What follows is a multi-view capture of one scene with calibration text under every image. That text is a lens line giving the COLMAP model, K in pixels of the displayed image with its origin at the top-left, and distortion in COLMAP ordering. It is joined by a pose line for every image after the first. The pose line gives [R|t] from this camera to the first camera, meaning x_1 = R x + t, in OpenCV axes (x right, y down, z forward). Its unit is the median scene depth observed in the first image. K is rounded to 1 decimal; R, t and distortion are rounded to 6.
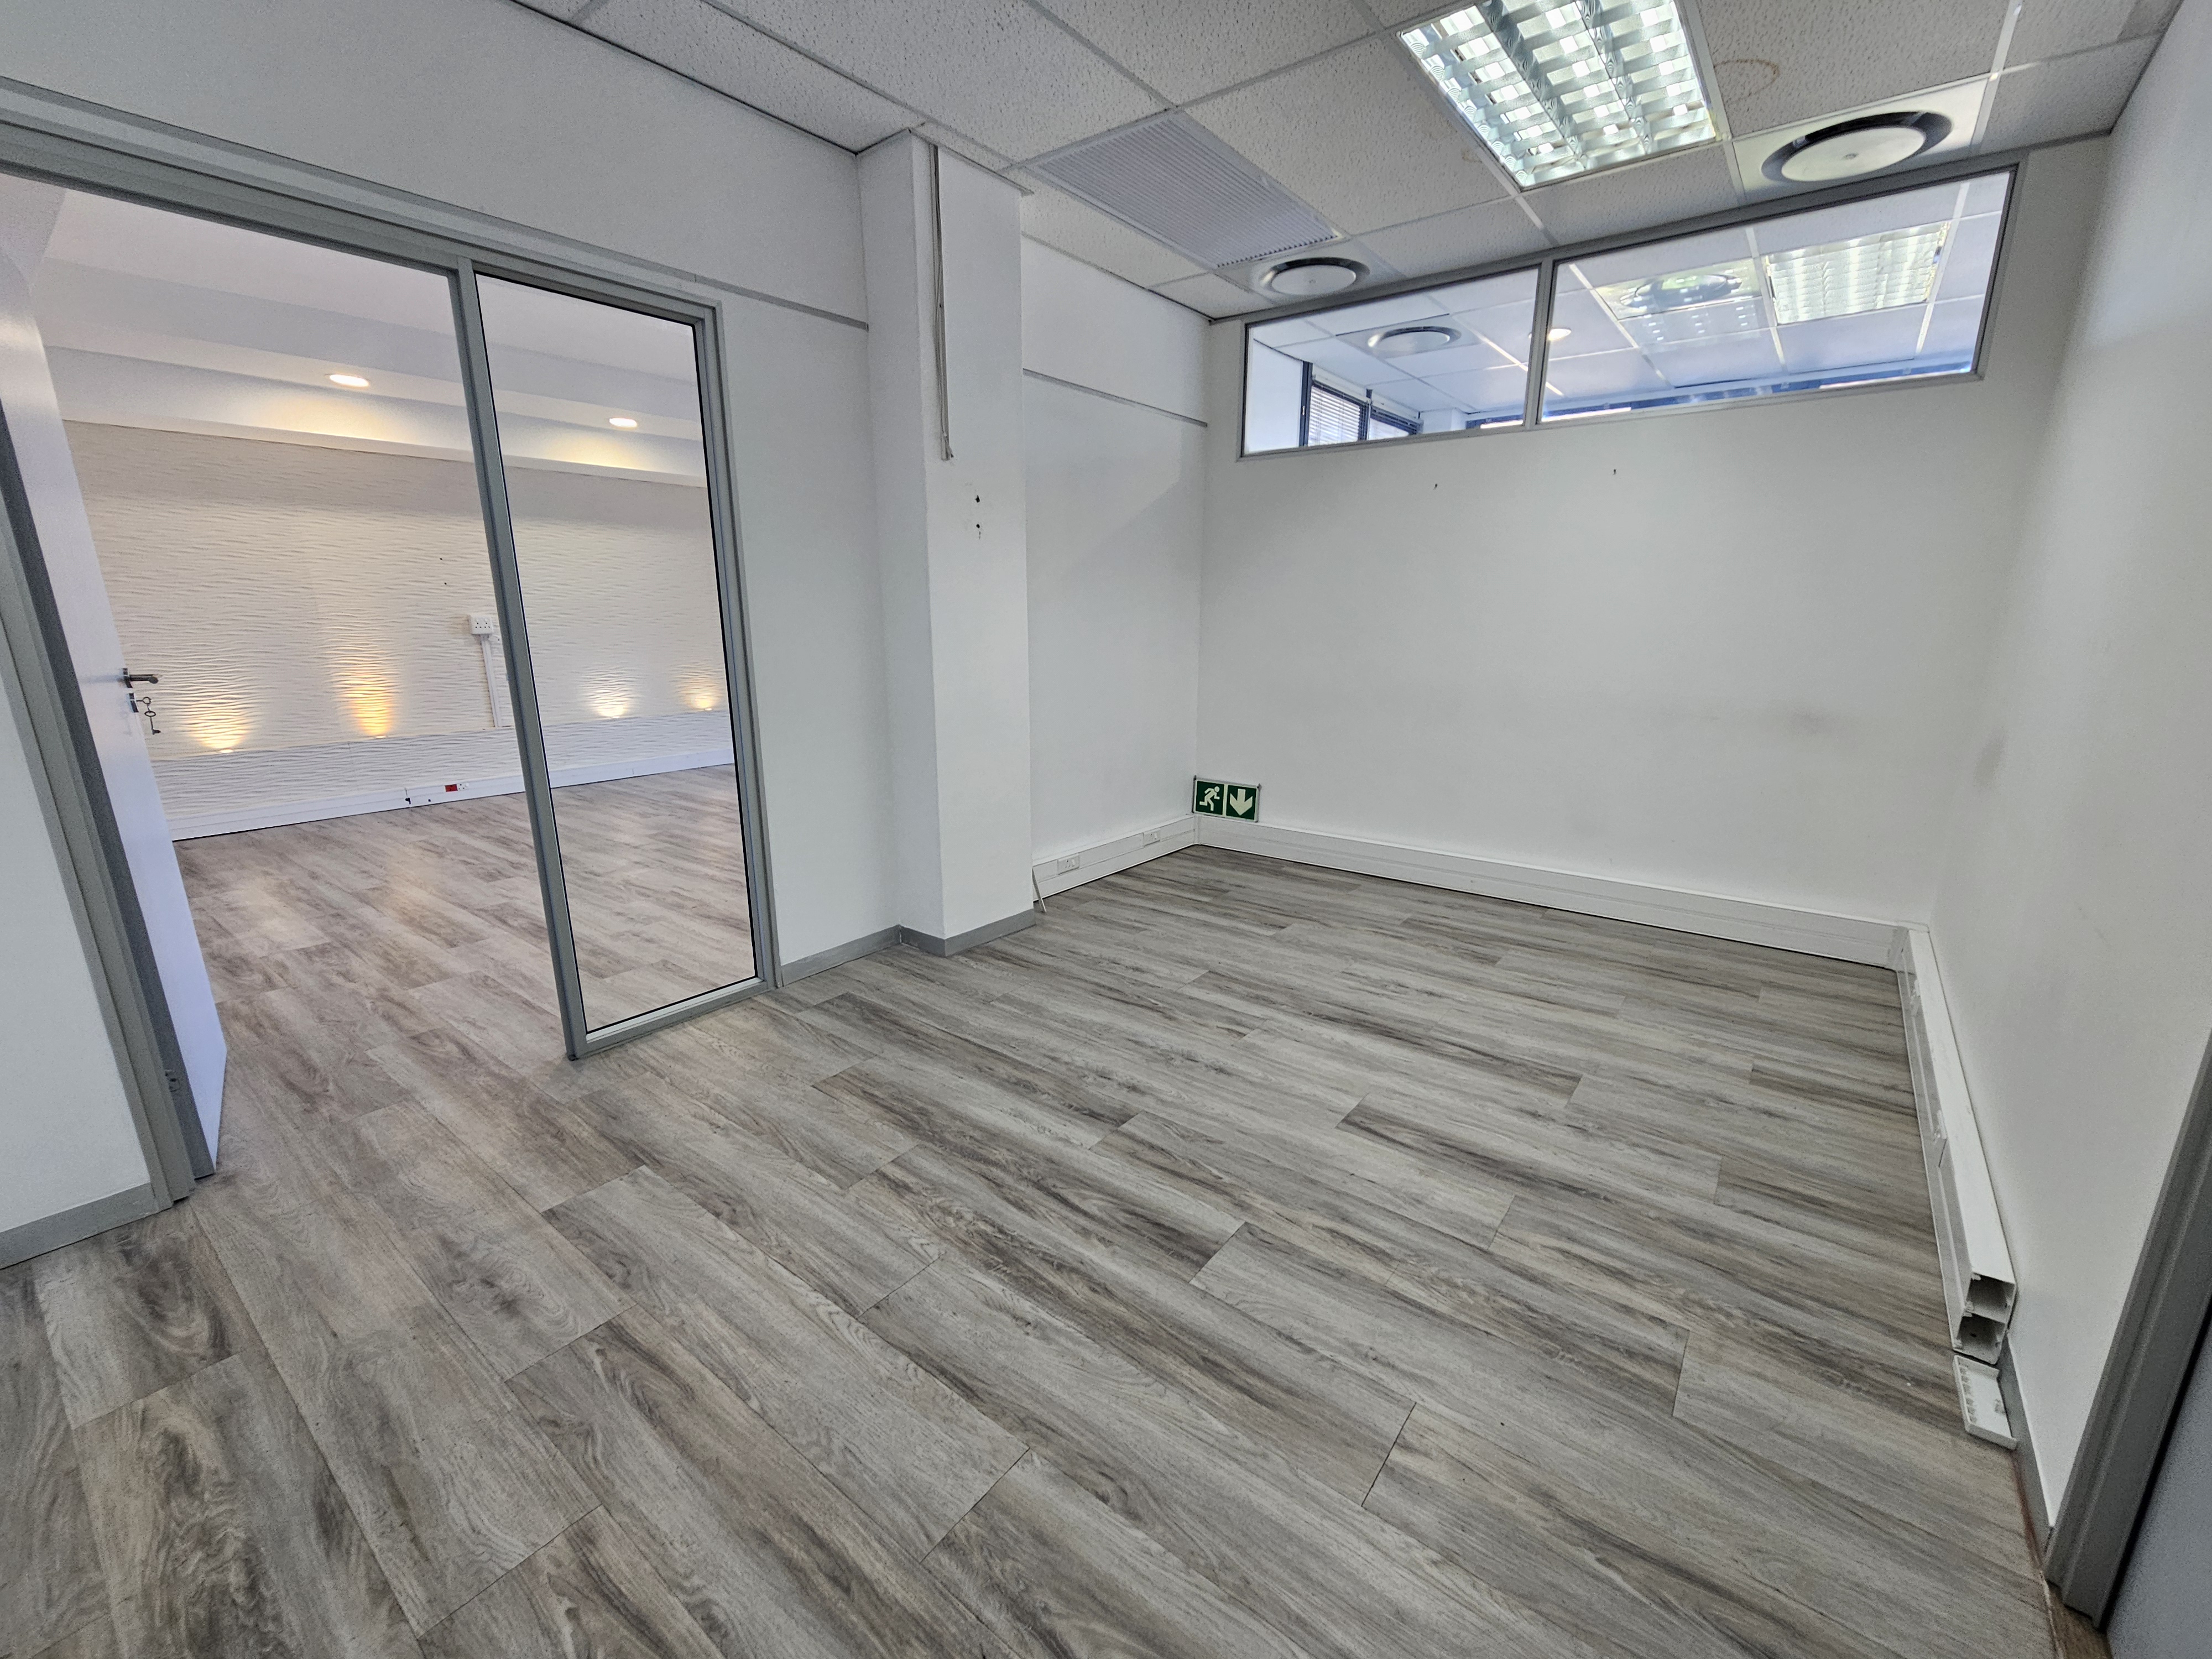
lens RADIAL K [[907.2, 0, 1096.7], [0, 907.2, 838.8], [0, 0, 1]] dist [-0.008935, 0.000179]
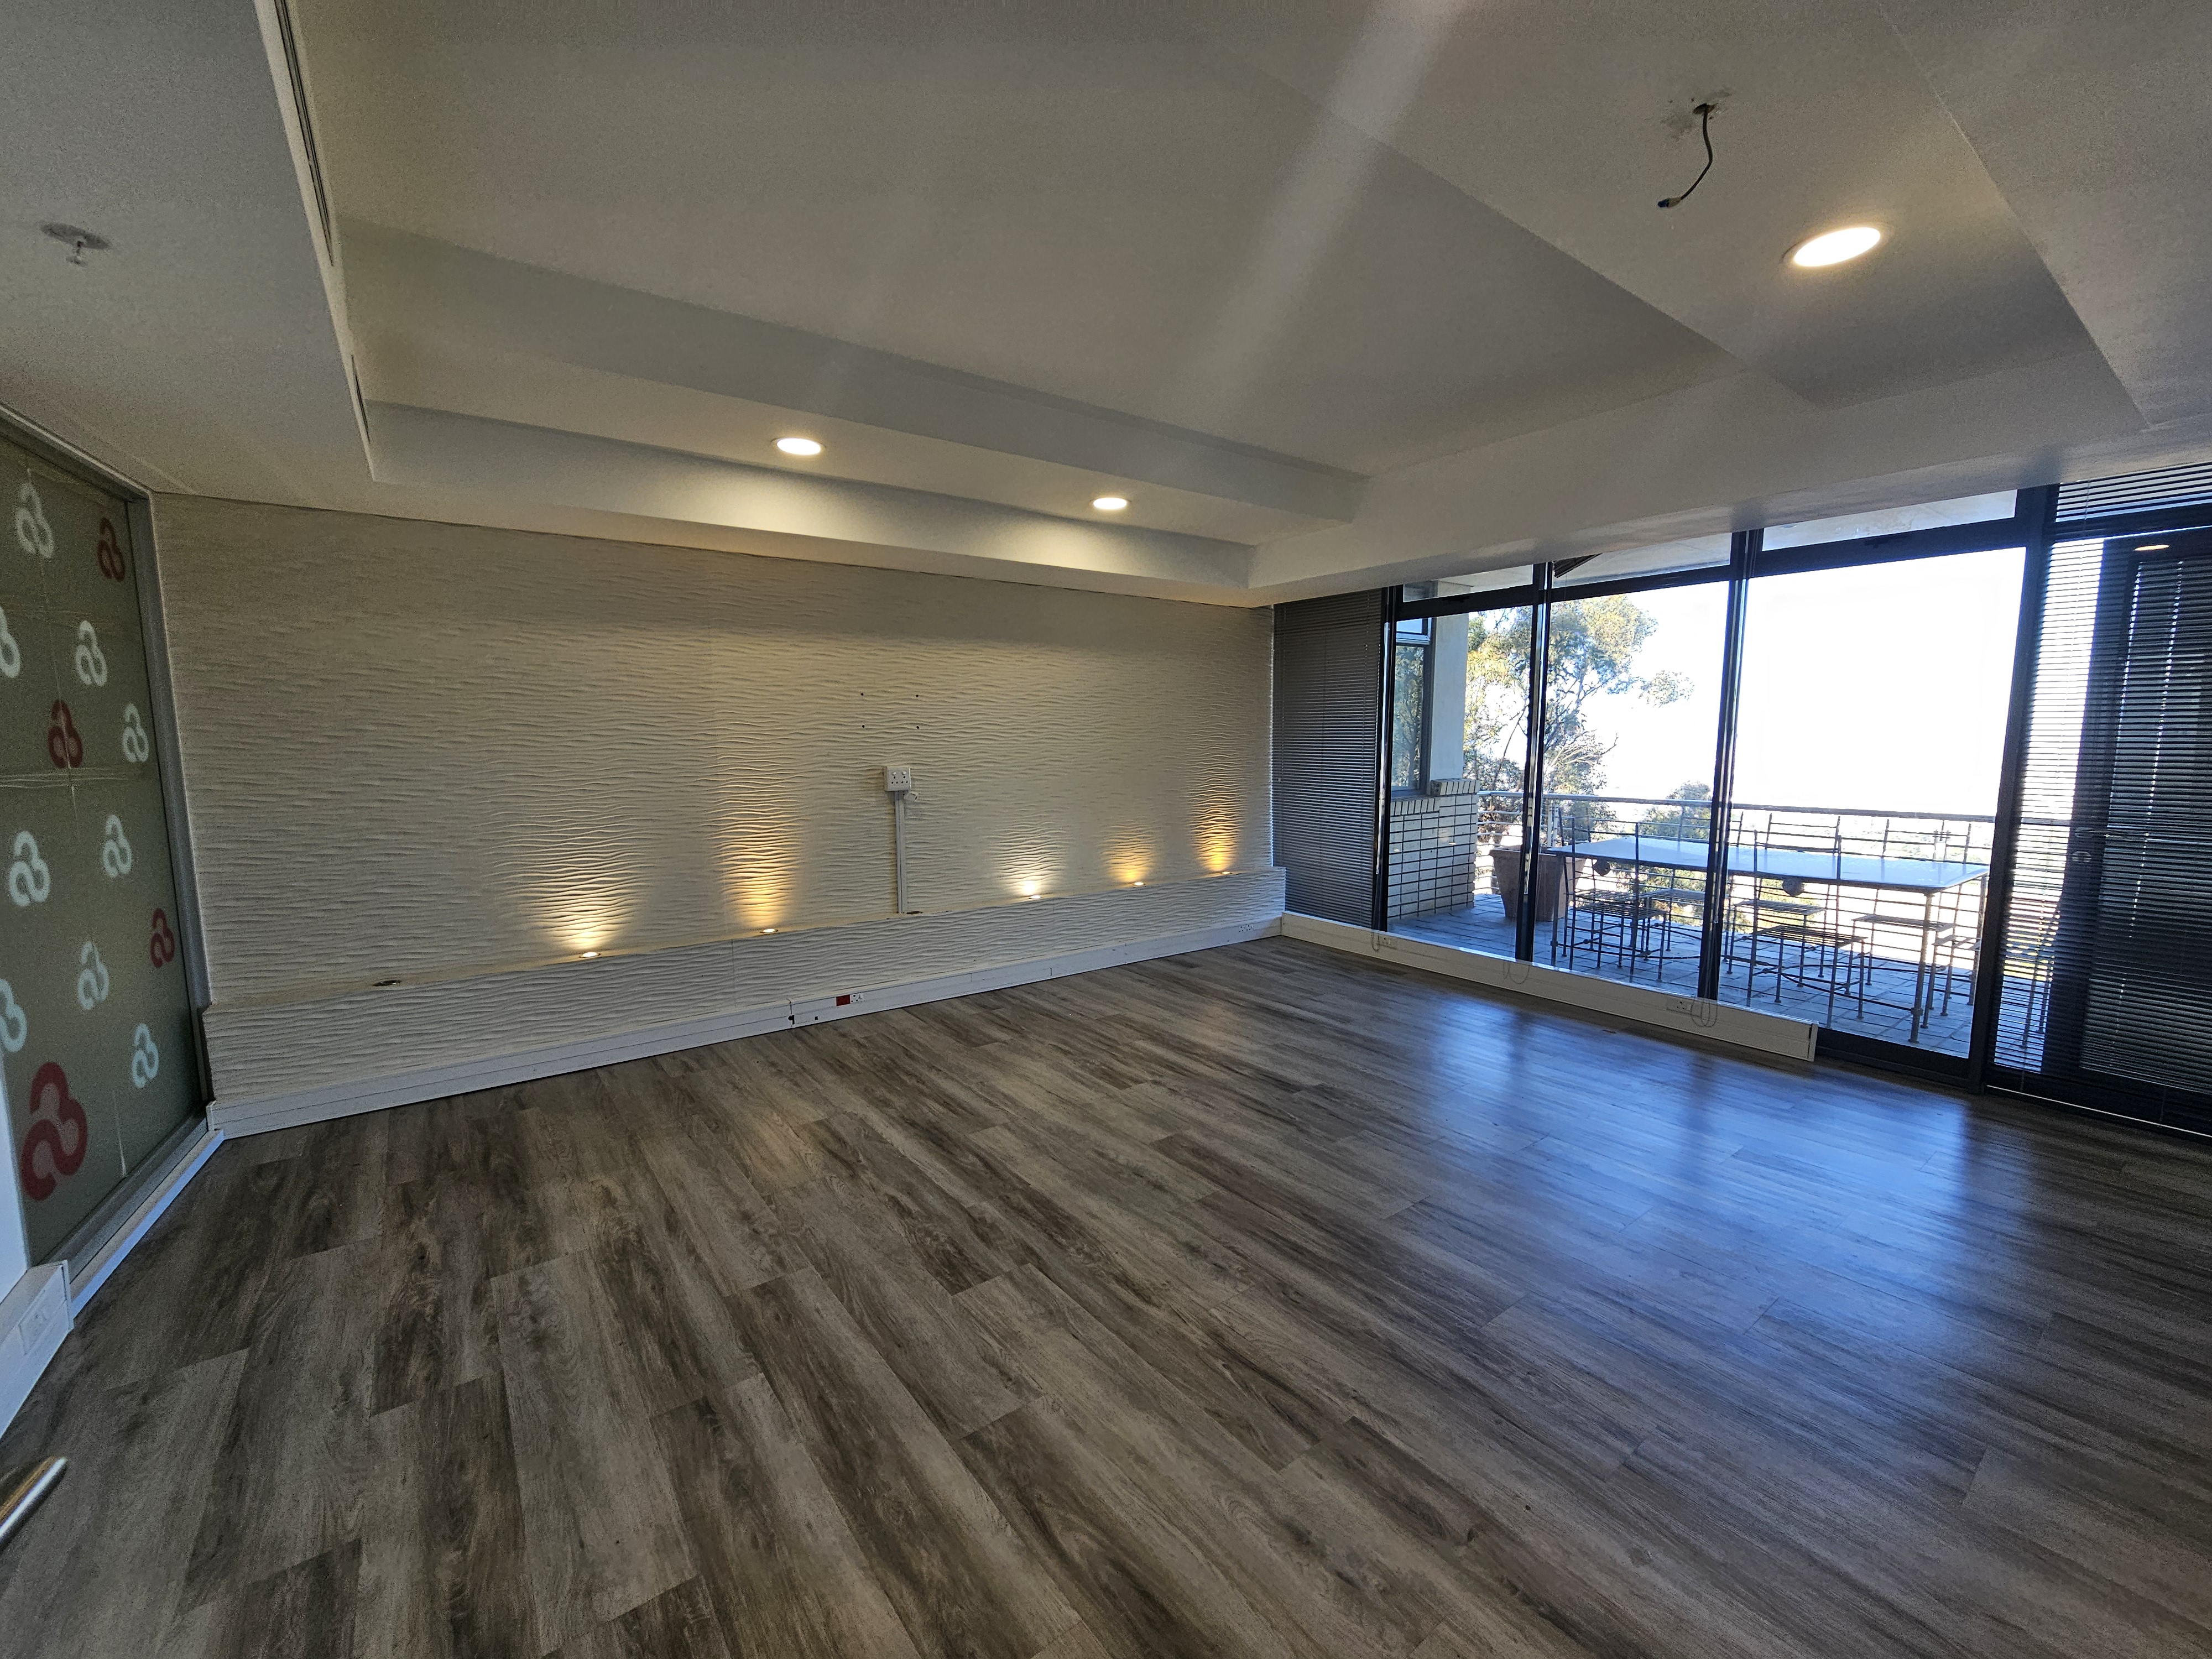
lens RADIAL K [[907.2, 0, 1112.2], [0, 907.2, 831.0], [0, 0, 1]] dist [-0.008935, 0.000179]
pose [[0.964502, 0.019684, -0.263341, -0.447600], [-0.054921, 0.990365, -0.127125, -0.155958], [0.258301, 0.137075, 0.956290, 0.481013]]
